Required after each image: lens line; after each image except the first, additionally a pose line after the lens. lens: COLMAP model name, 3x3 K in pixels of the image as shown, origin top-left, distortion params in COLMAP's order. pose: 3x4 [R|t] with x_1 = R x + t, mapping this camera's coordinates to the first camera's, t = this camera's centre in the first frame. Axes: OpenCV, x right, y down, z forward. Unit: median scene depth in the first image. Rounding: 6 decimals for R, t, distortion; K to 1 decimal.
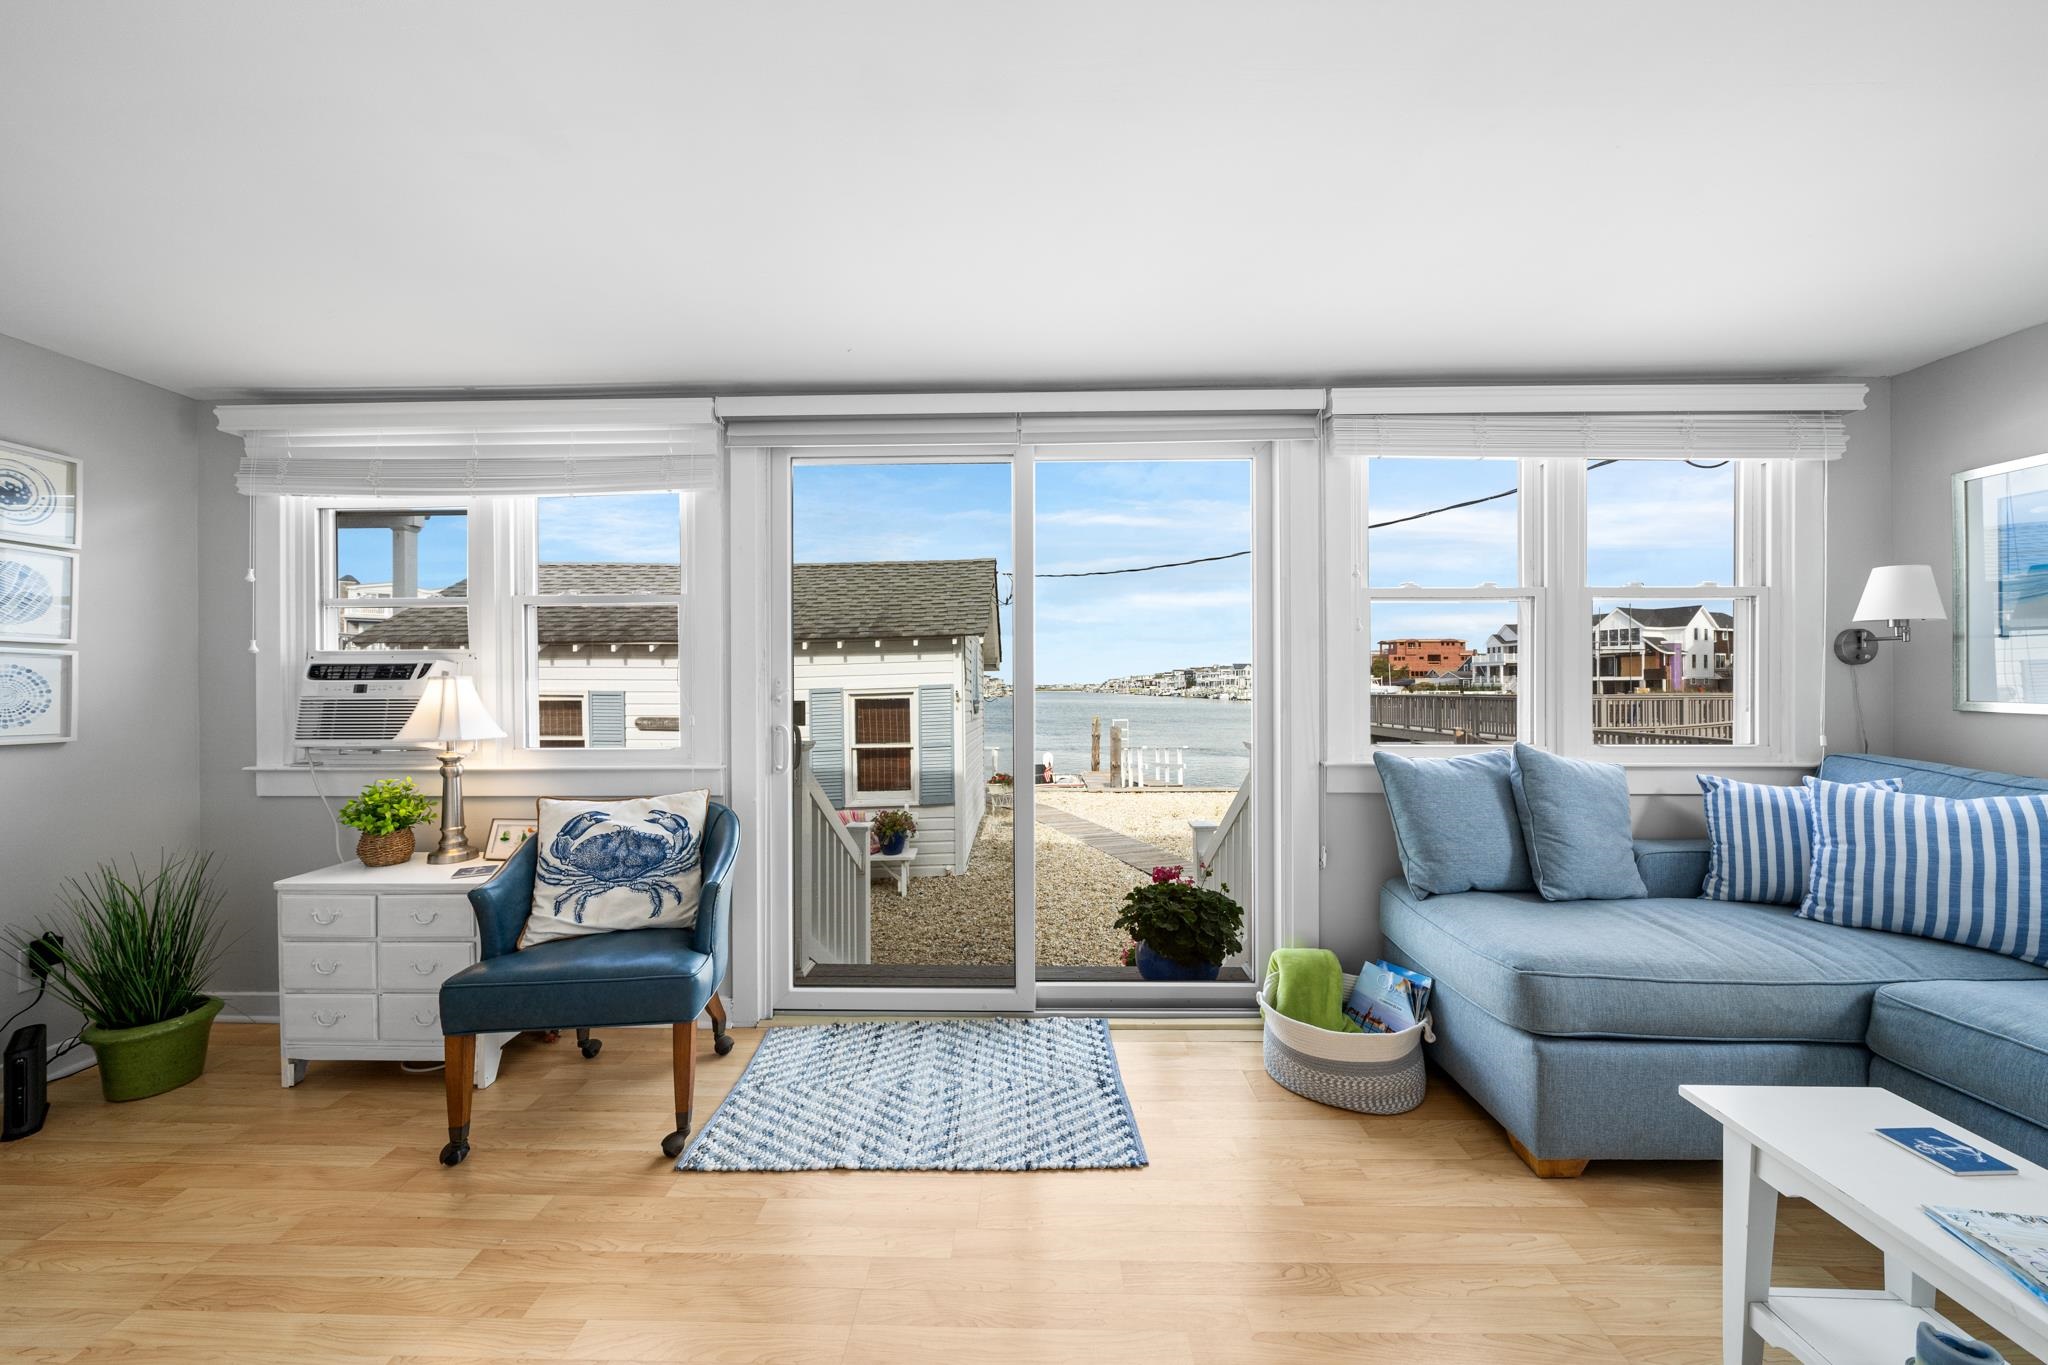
lens RADIAL K [[703.1, 0, 1024.0], [0, 703.1, 682.5], [0, 0, 1]] dist [-0.002014, -0.000115]
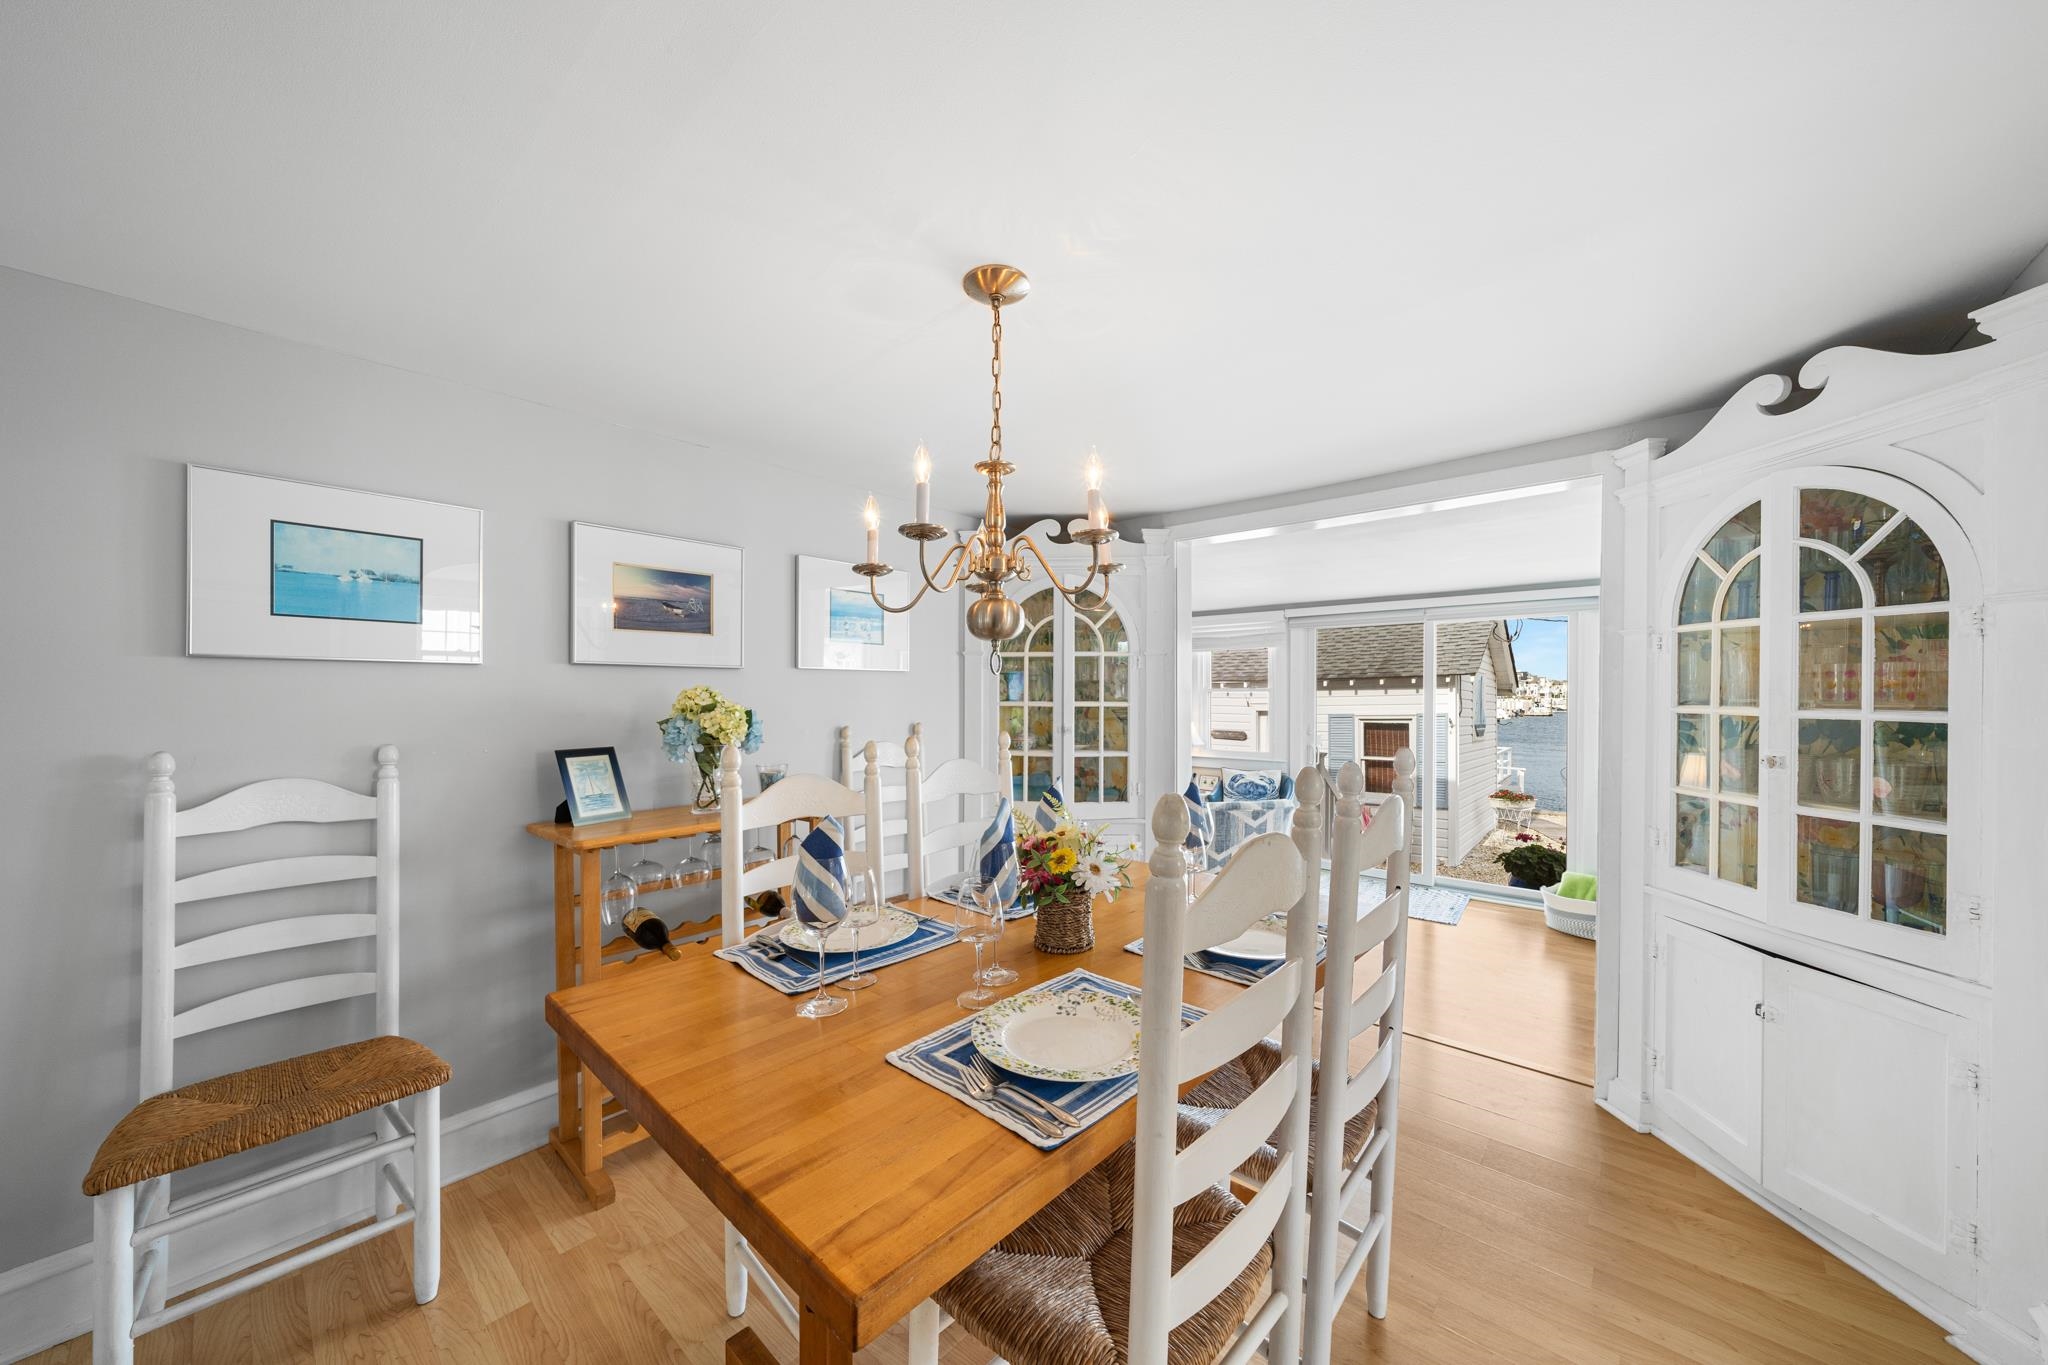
lens RADIAL K [[711.3, 0, 1030.2], [0, 711.3, 697.9], [0, 0, 1]] dist [-0.000875, -0.000035]
pose [[0.765187, 0.009800, -0.643733, 0.471900], [-0.002284, 0.999919, 0.012508, -0.126259], [0.643804, -0.008101, 0.765148, -1.446175]]
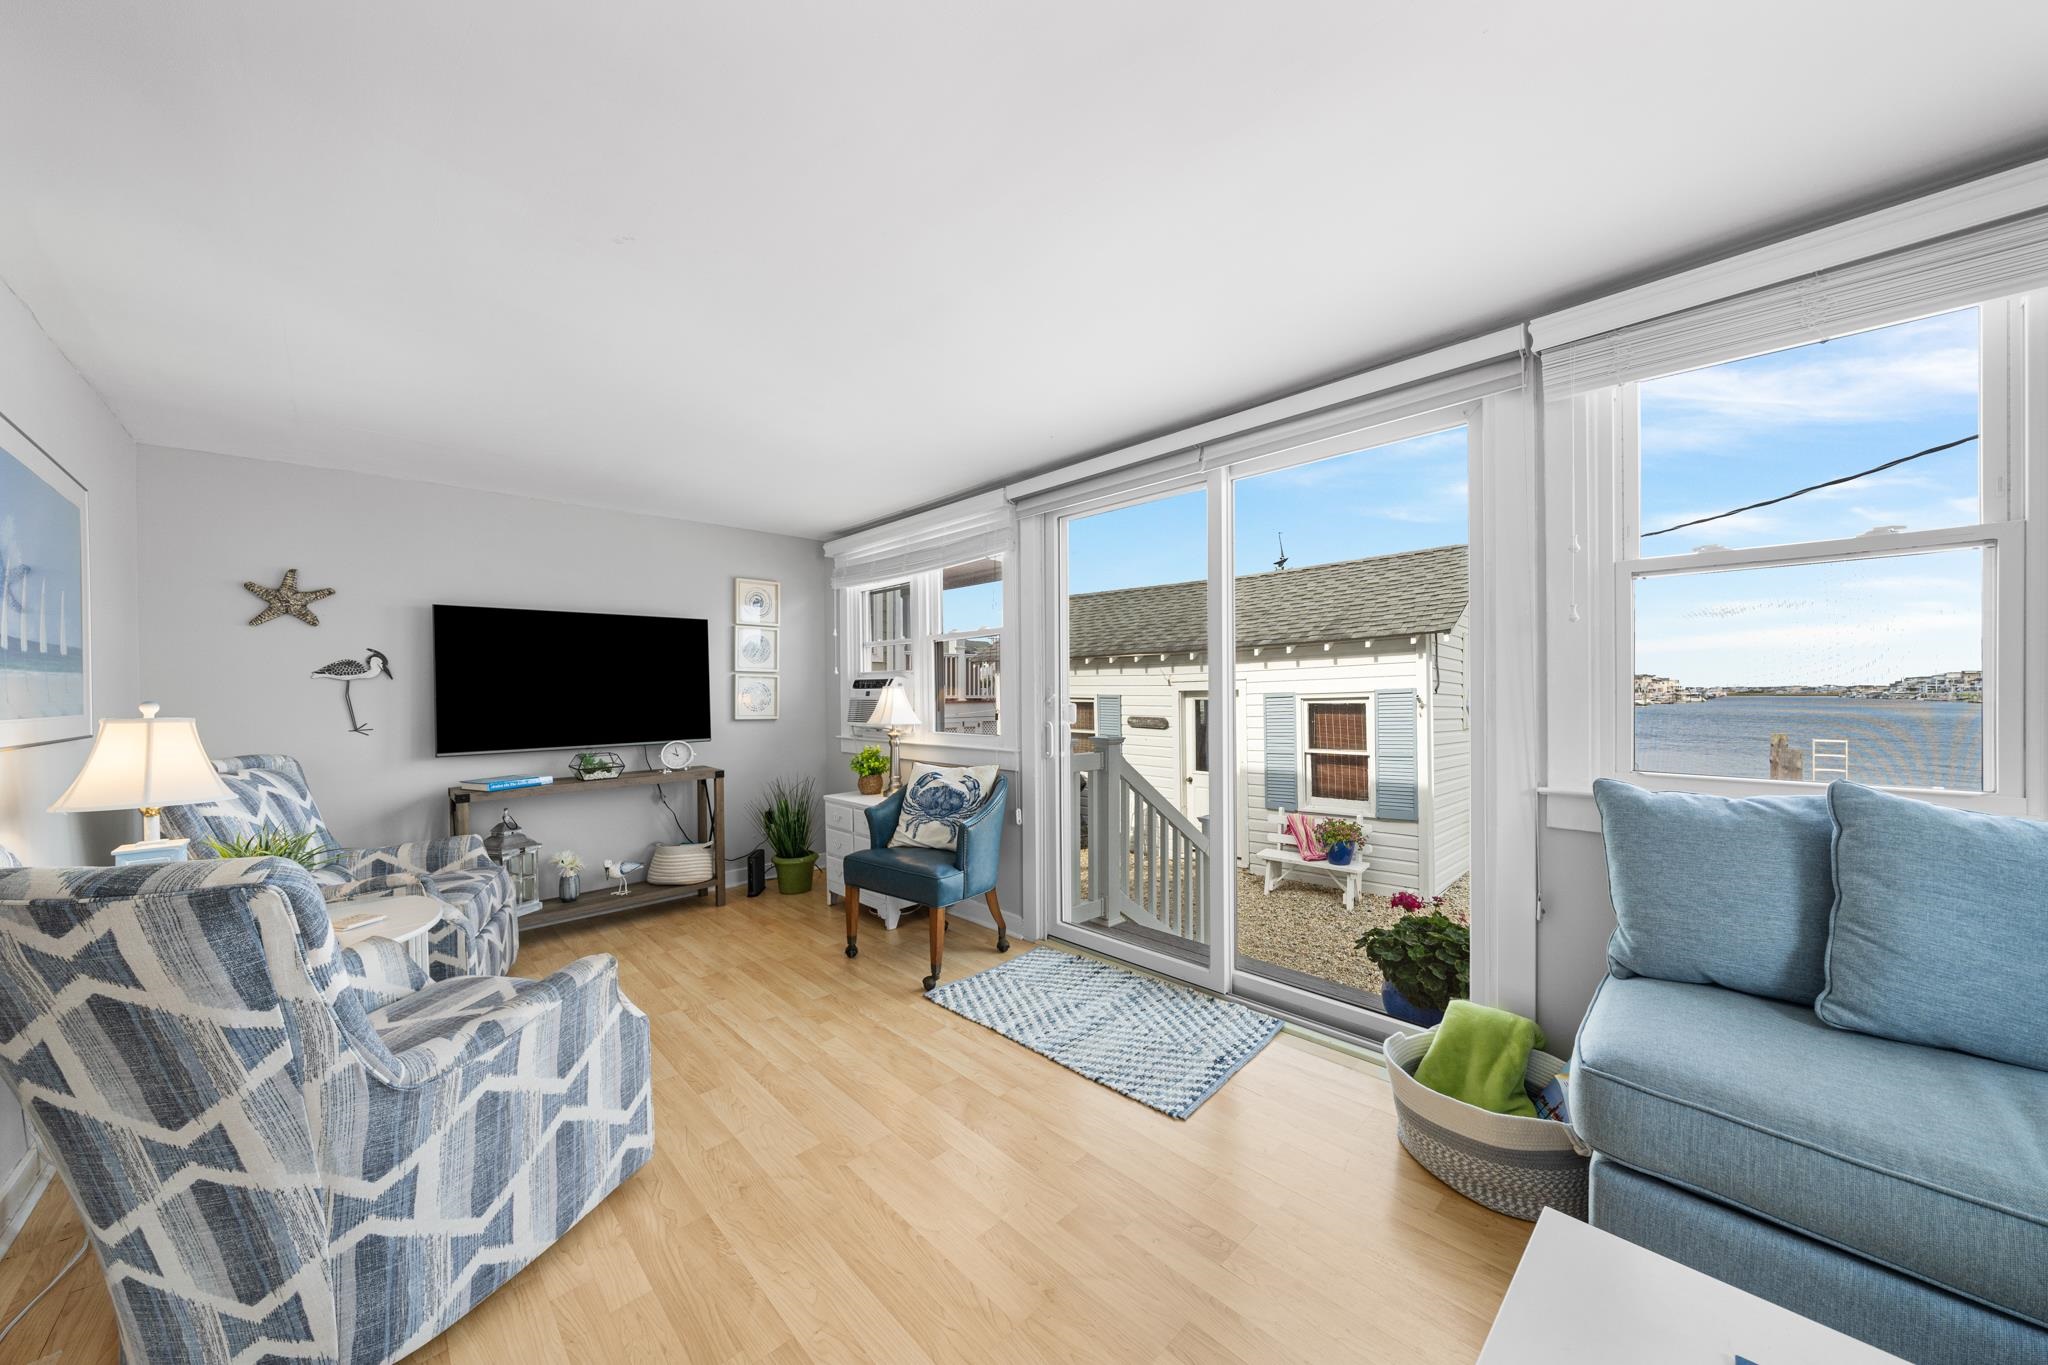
lens RADIAL K [[705.4, 0, 1023.8], [0, 705.4, 692.1], [0, 0, 1]] dist [-0.000422, 0.000030]
pose [[0.711937, 0.000209, -0.702243, 0.569960], [0.005805, 0.999964, 0.006182, -0.003469], [0.702219, -0.008478, 0.711911, 0.018868]]
